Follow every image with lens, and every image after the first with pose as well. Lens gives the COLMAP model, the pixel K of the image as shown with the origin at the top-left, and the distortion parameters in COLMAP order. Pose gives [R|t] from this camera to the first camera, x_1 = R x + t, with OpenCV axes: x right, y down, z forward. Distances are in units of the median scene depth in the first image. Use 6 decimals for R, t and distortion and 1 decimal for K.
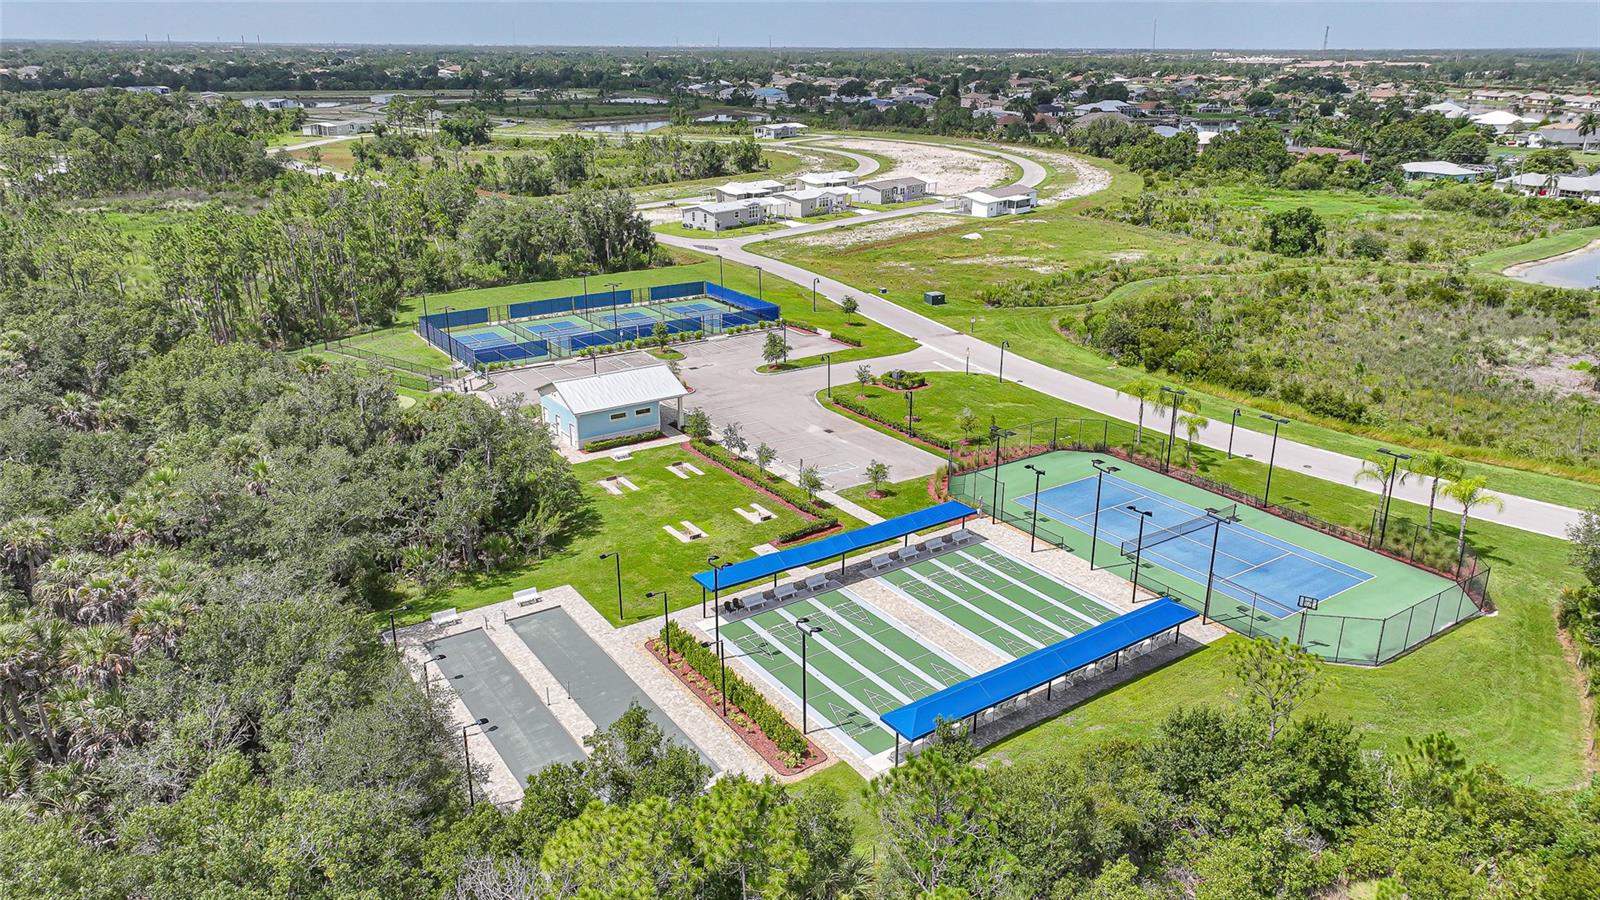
lens RADIAL K [[1118.2, 0, 806.9], [0, 1118.2, 443.0], [0, 0, 1]] dist [0.001473, 0.019500]
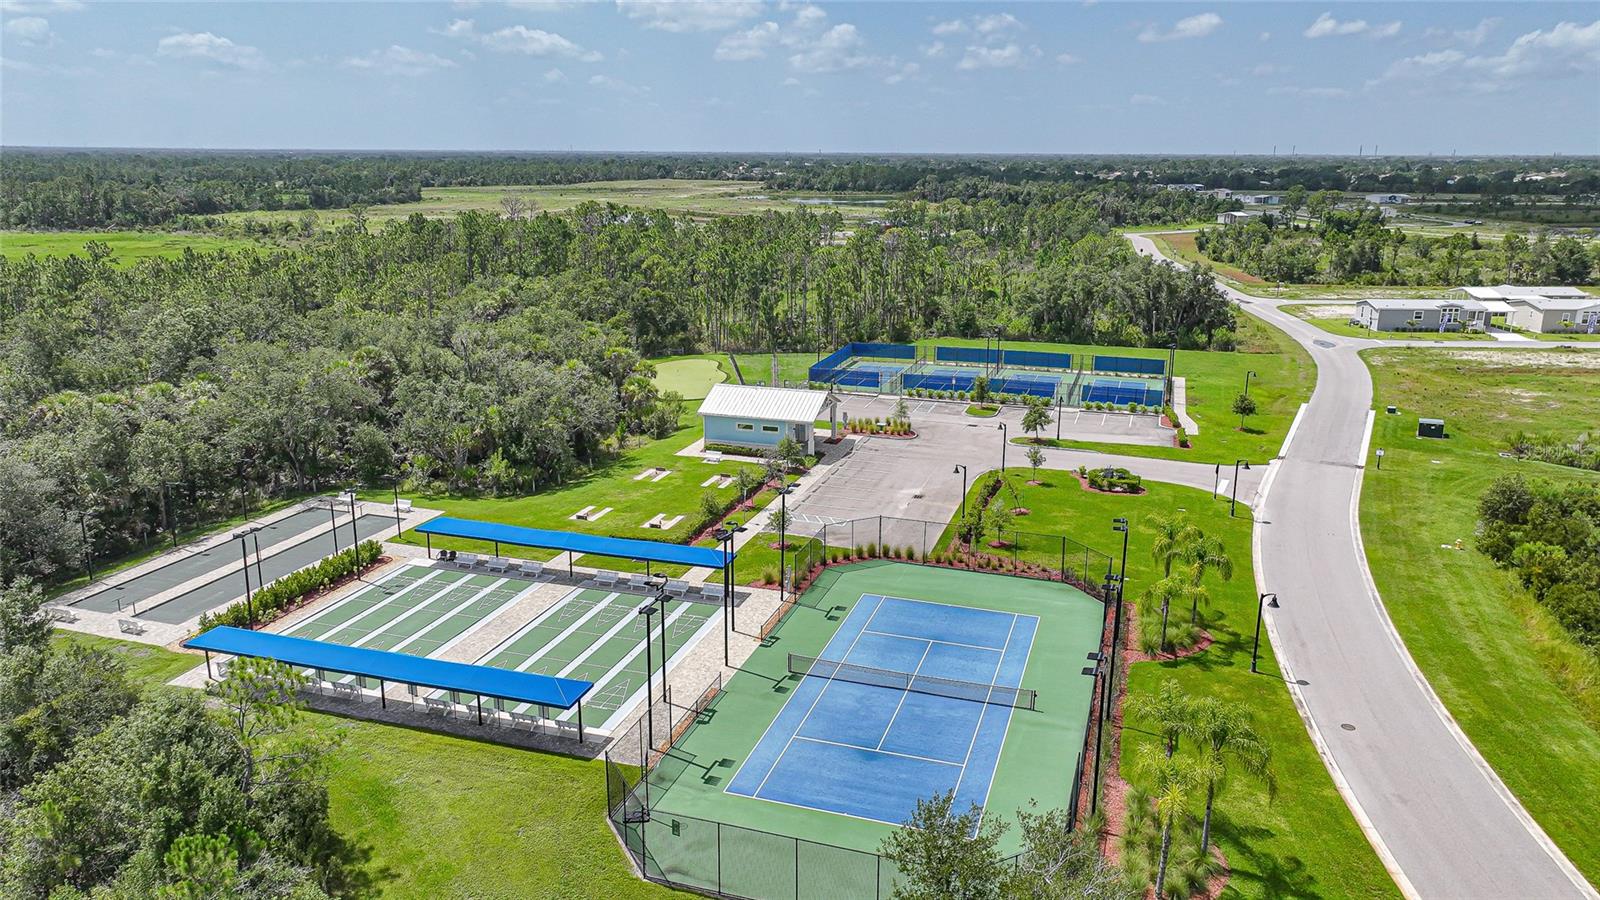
lens RADIAL K [[1117.6, 0, 806.0], [0, 1117.6, 457.4], [0, 0, 1]] dist [-0.006027, 0.022803]
pose [[0.604078, 0.207052, -0.769558, 0.661861], [-0.267878, 0.962225, 0.048614, -0.061932], [0.750554, 0.176781, 0.636724, 0.396313]]
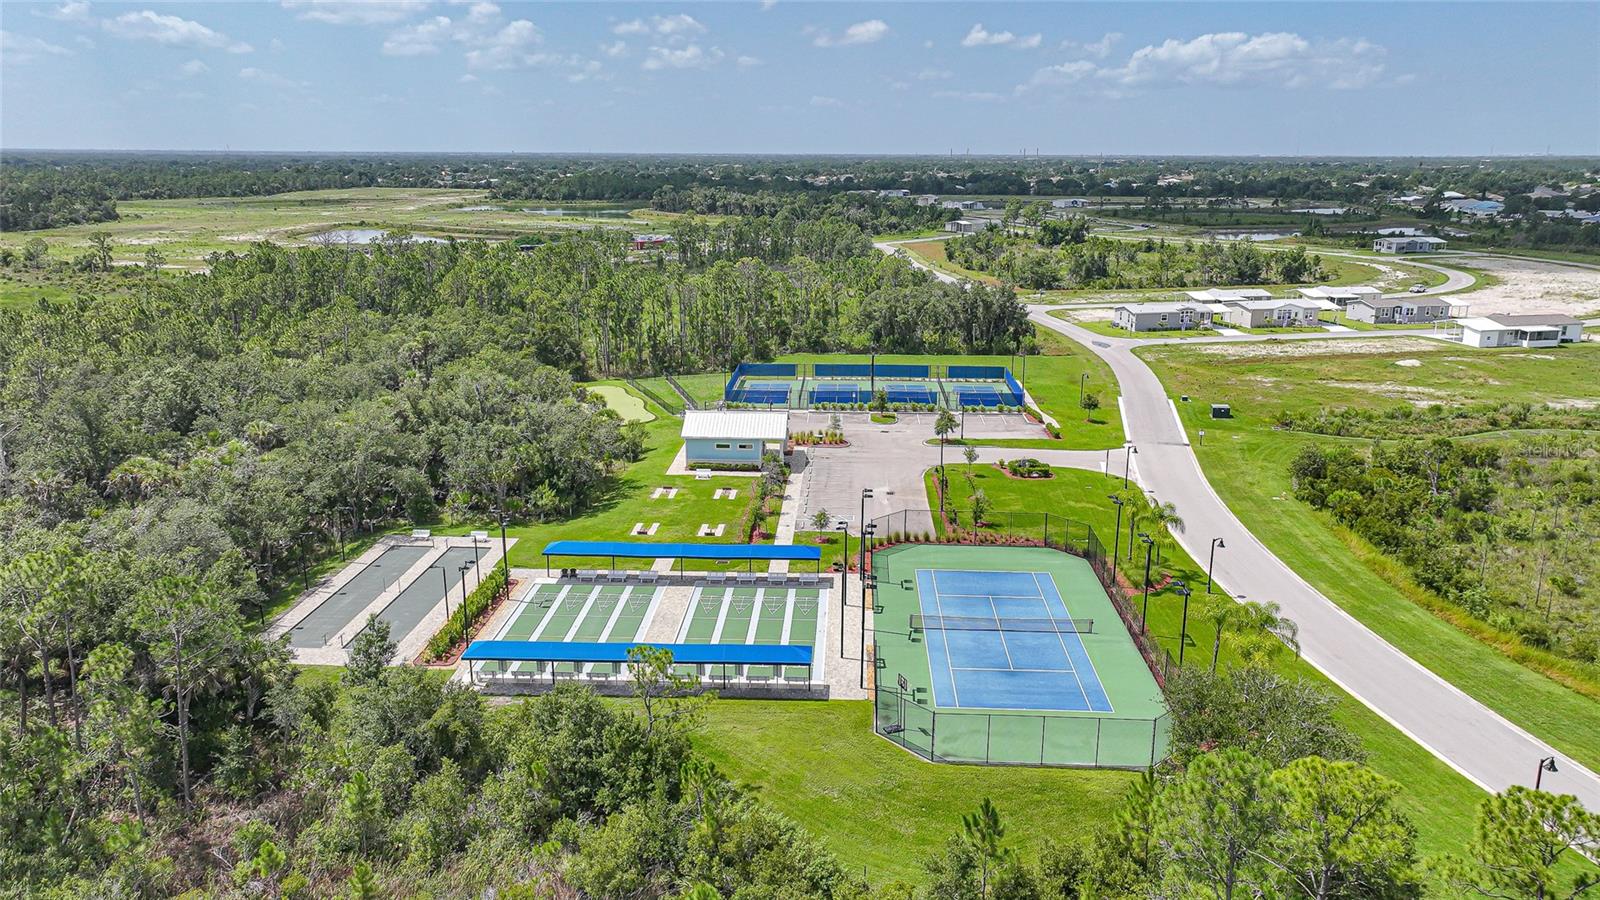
lens RADIAL K [[1118.2, 0, 806.9], [0, 1118.2, 443.0], [0, 0, 1]] dist [0.001473, 0.019500]
pose [[0.793431, 0.149368, -0.590048, 0.618351], [-0.202285, 0.979028, -0.024174, -0.016666], [0.574063, 0.138539, 0.807006, 0.076425]]
